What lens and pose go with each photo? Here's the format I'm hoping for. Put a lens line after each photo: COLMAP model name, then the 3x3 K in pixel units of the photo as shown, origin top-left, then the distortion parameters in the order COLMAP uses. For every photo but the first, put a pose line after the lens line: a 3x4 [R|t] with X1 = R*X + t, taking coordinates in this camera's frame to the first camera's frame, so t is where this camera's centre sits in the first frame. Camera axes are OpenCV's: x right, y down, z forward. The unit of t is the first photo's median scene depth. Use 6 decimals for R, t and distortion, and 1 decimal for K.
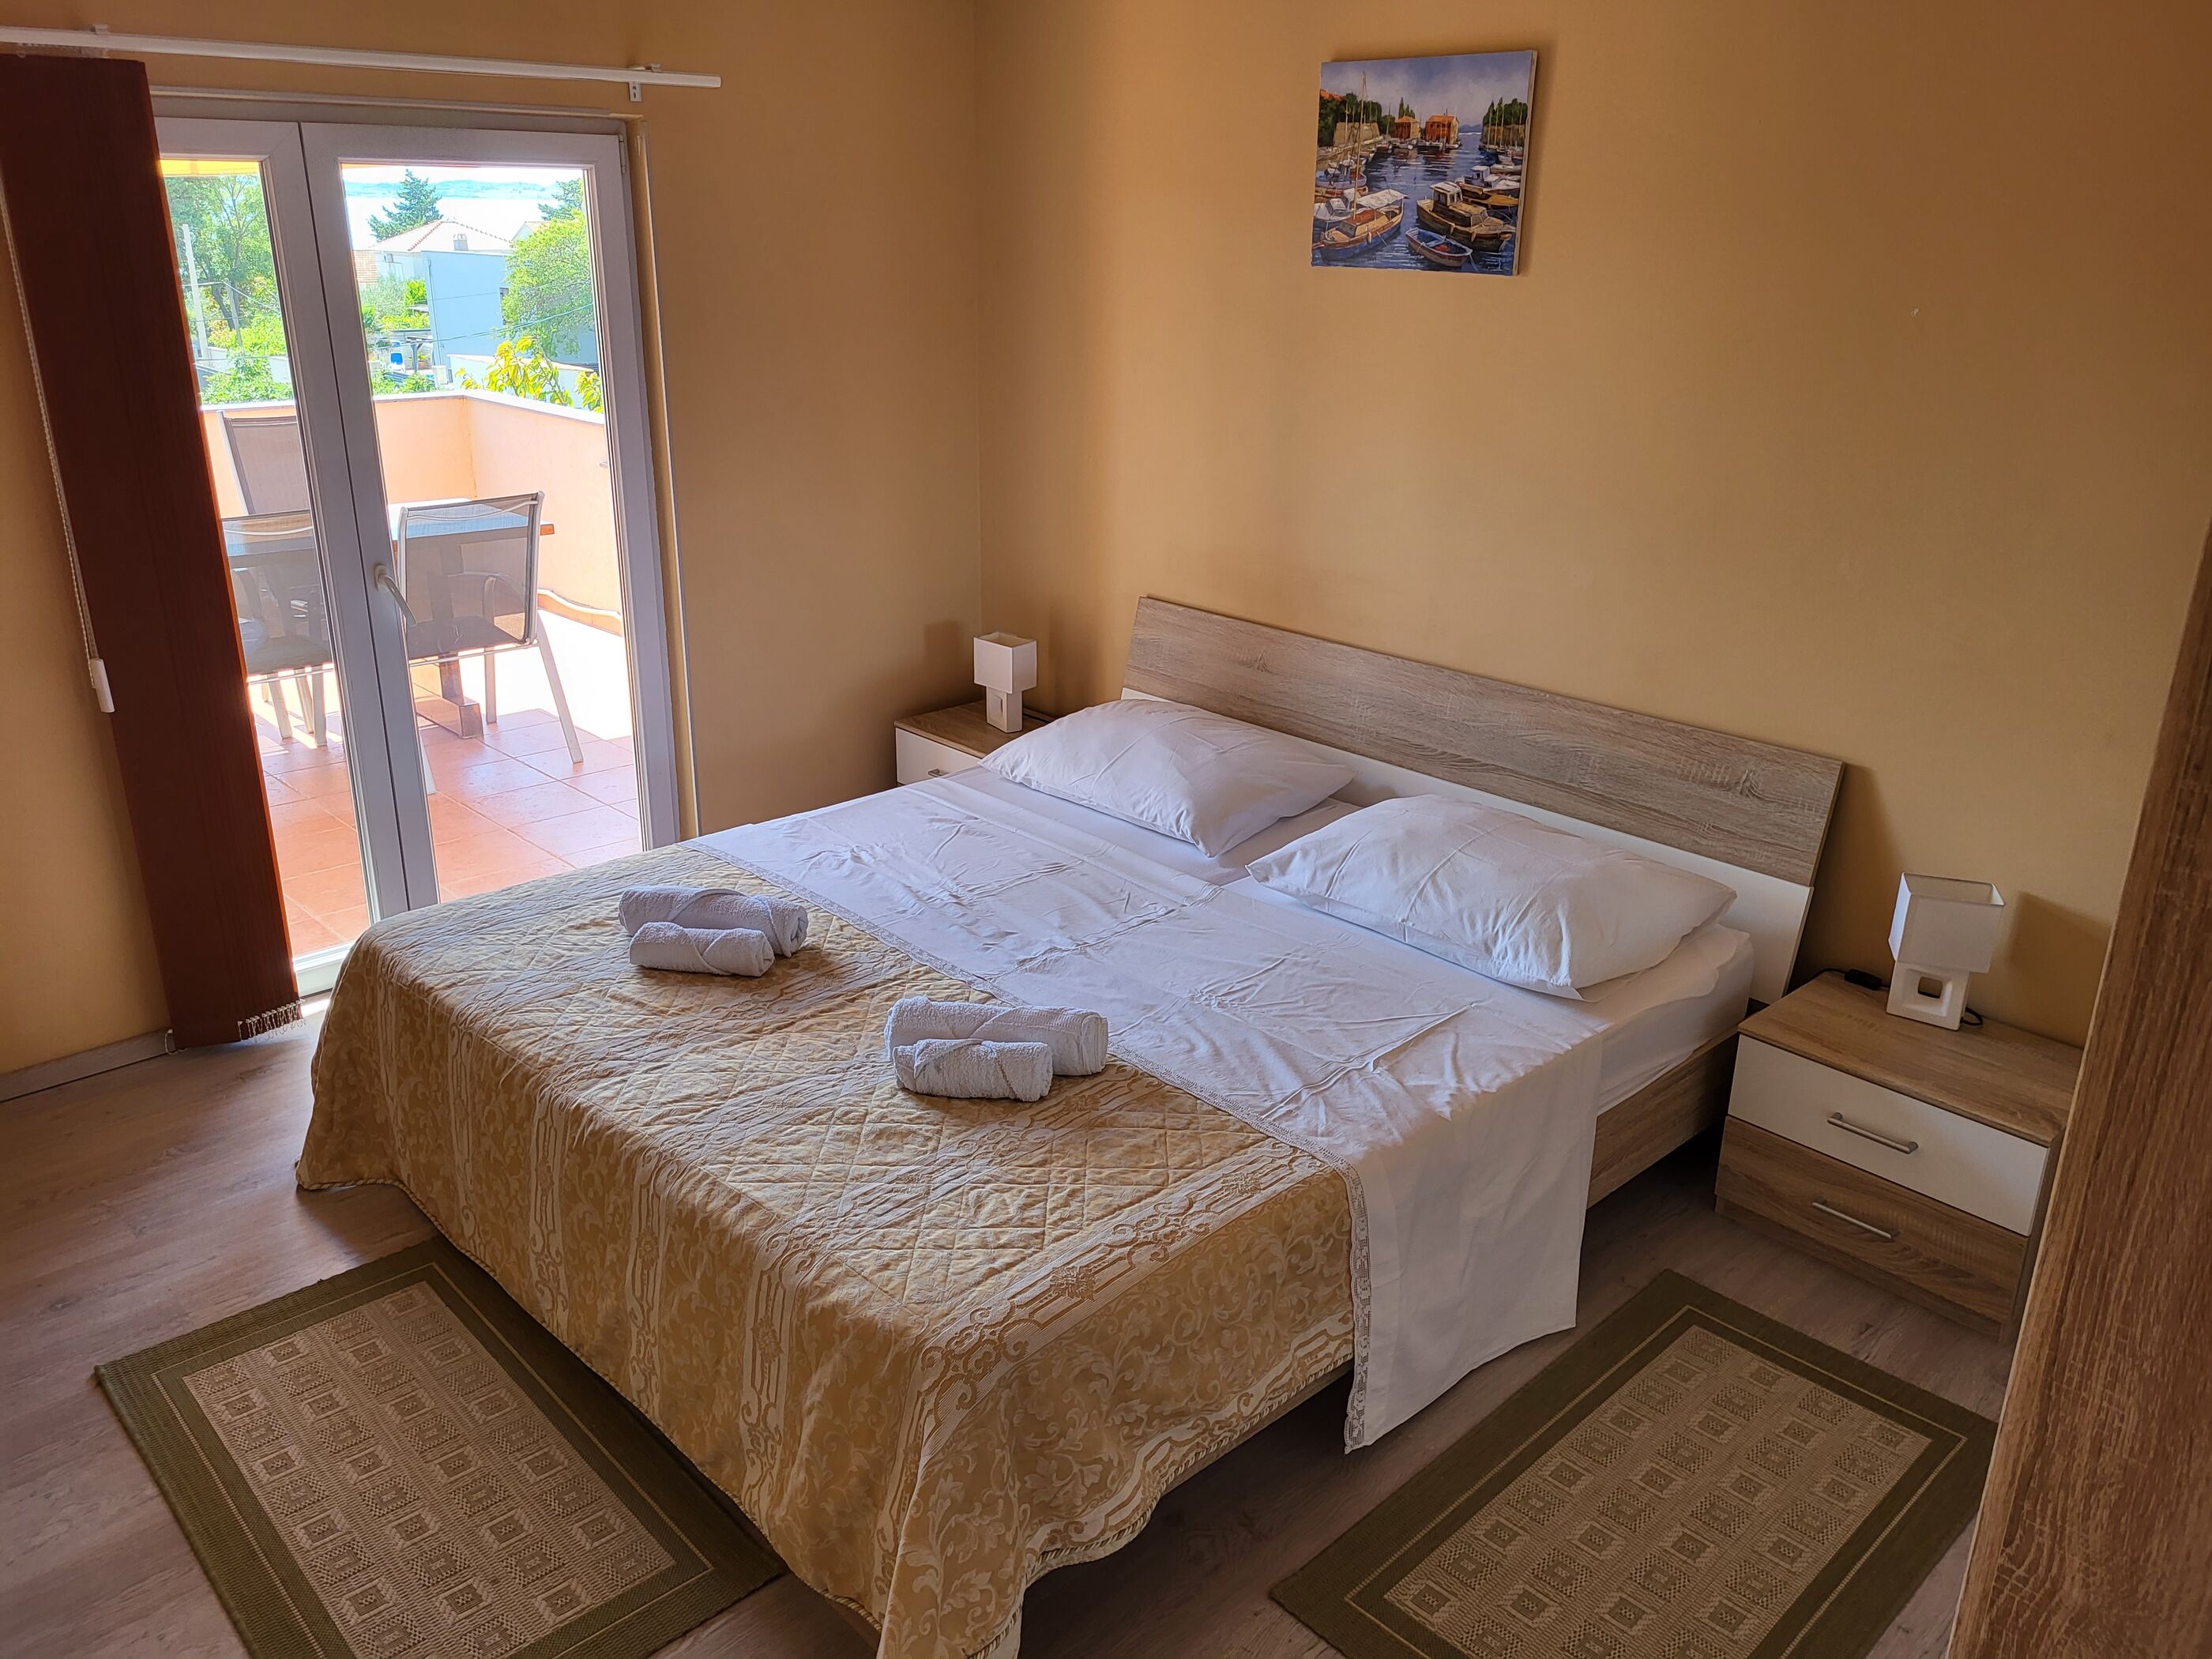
lens RADIAL K [[1691.3, 0, 1101.9], [0, 1691.3, 830.1], [0, 0, 1]] dist [-0.005064, -0.012249]
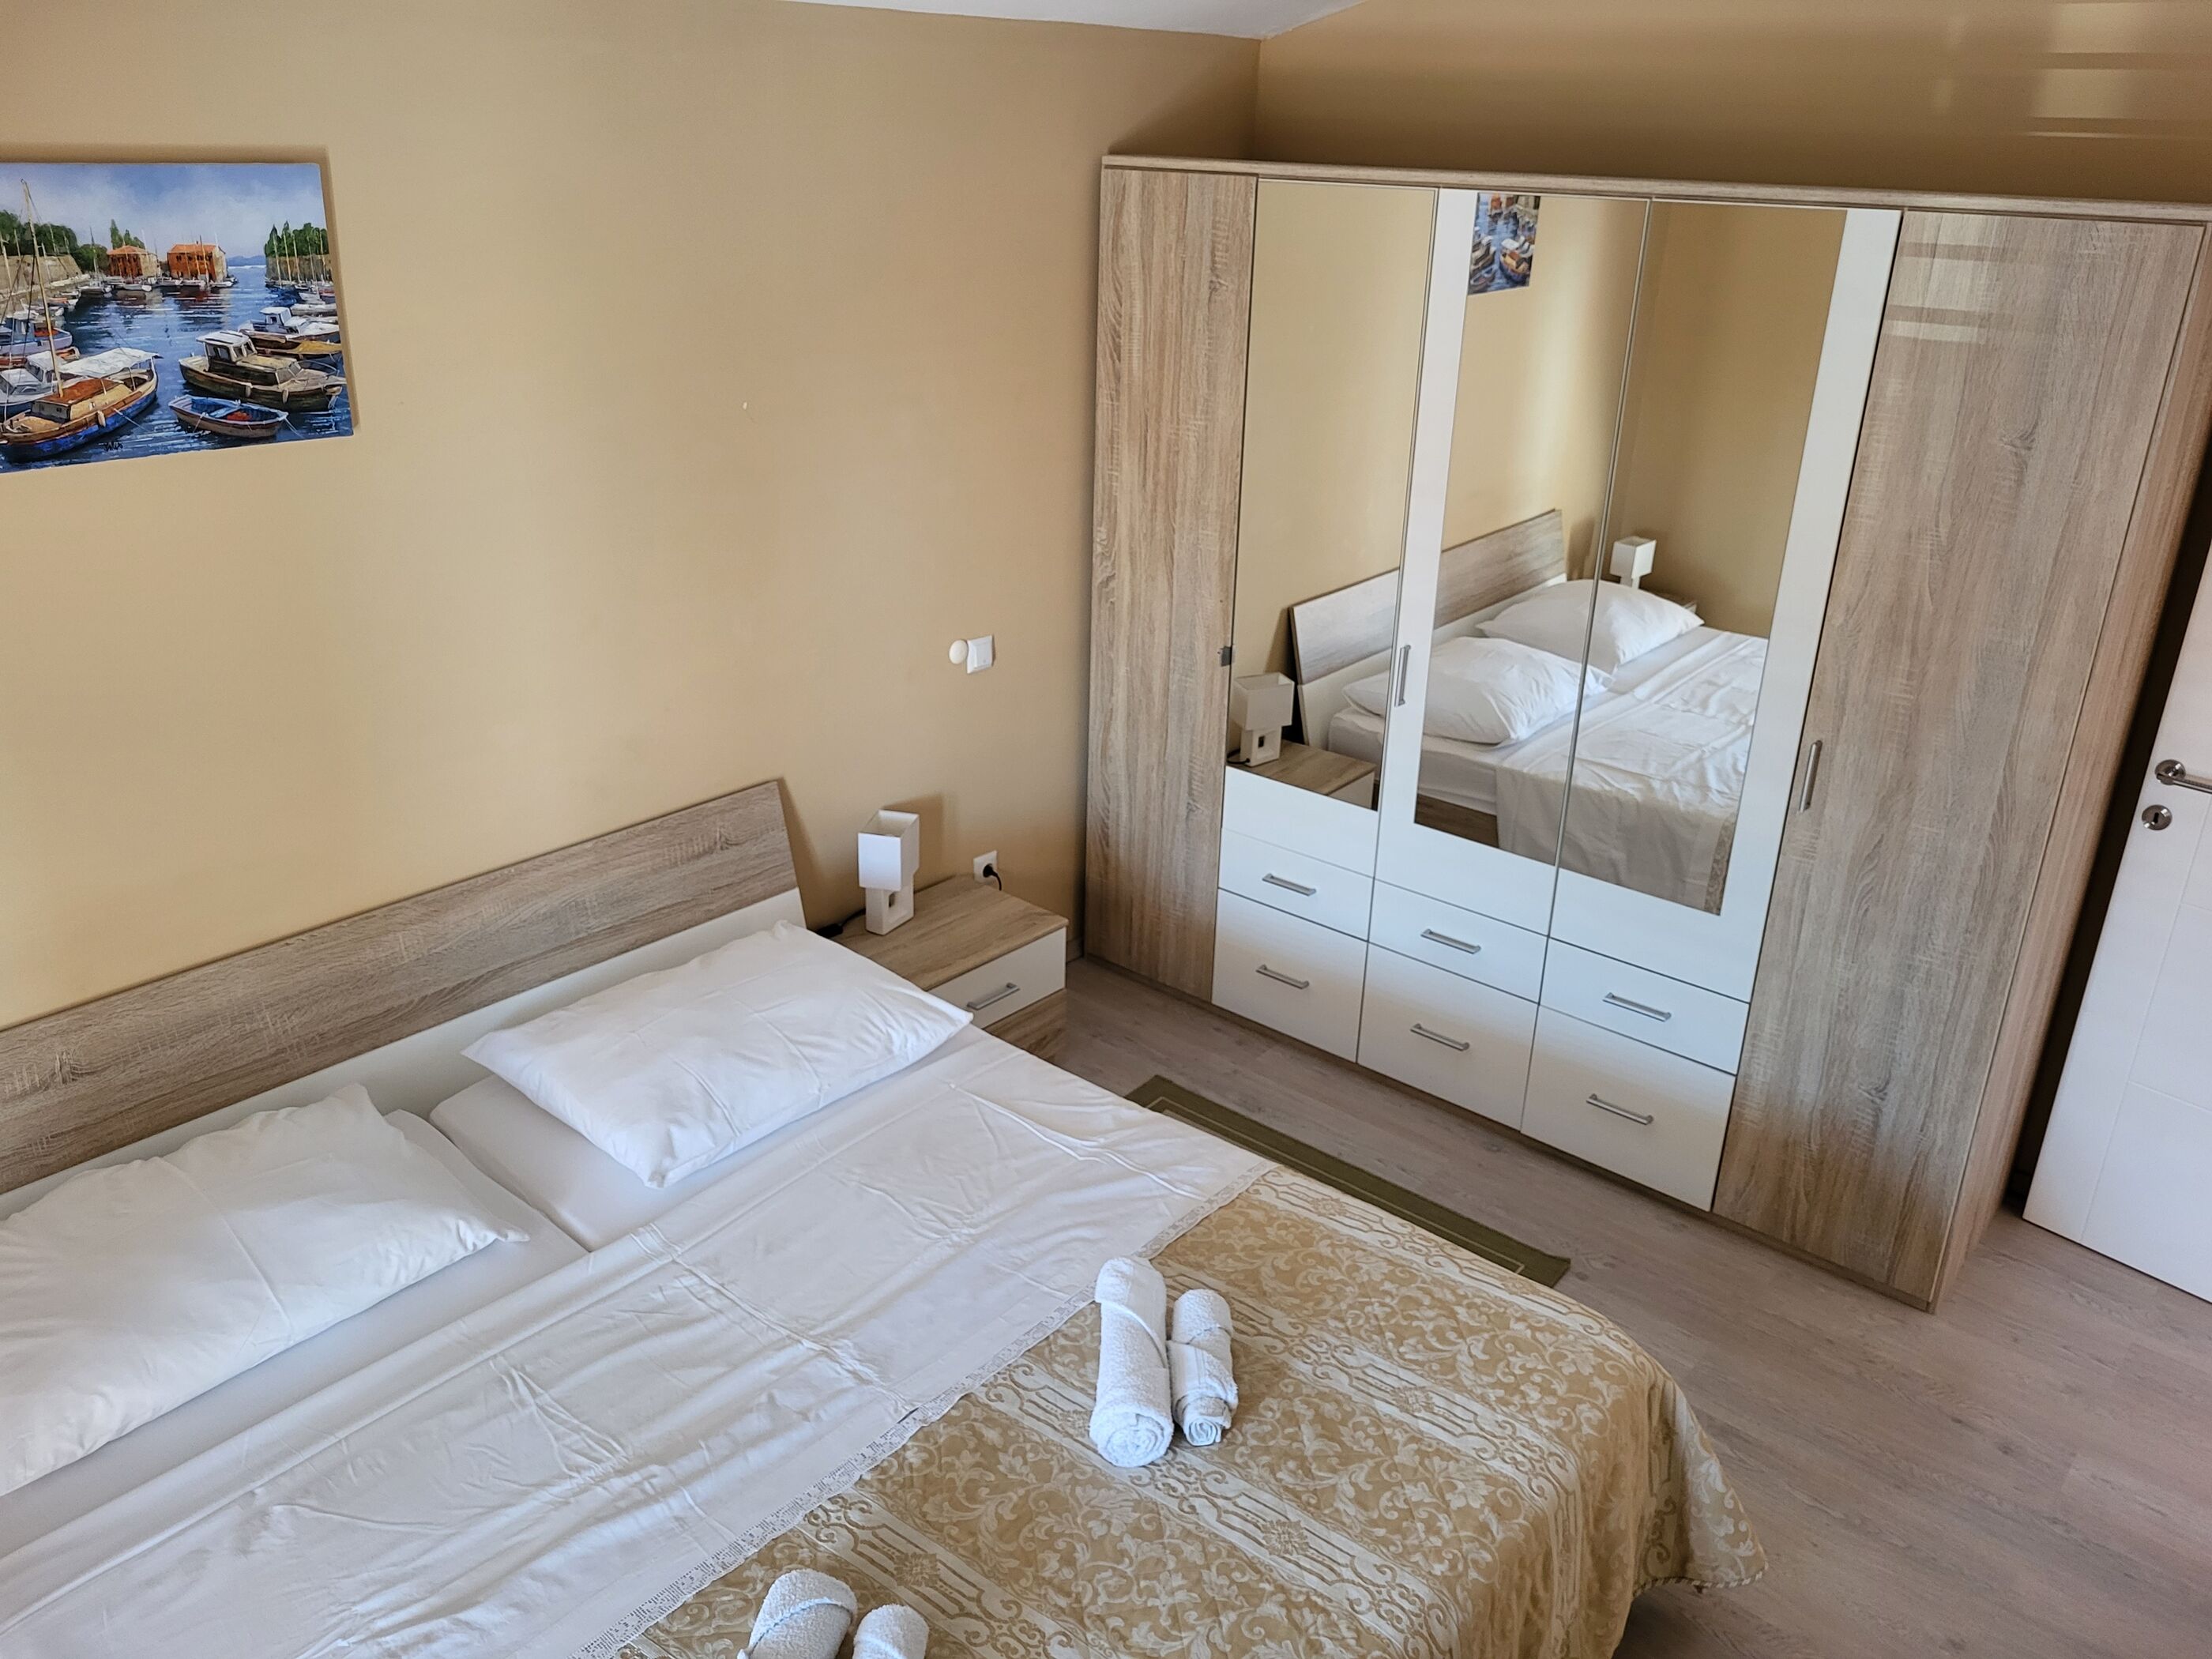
lens RADIAL K [[1691.3, 0, 1103.7], [0, 1691.3, 827.9], [0, 0, 1]] dist [-0.005064, -0.012249]
pose [[-0.108622, -0.391456, 0.913763, -0.600928], [0.319293, 0.856758, 0.404991, -0.372624], [-0.941410, 0.335749, 0.031926, 0.684055]]
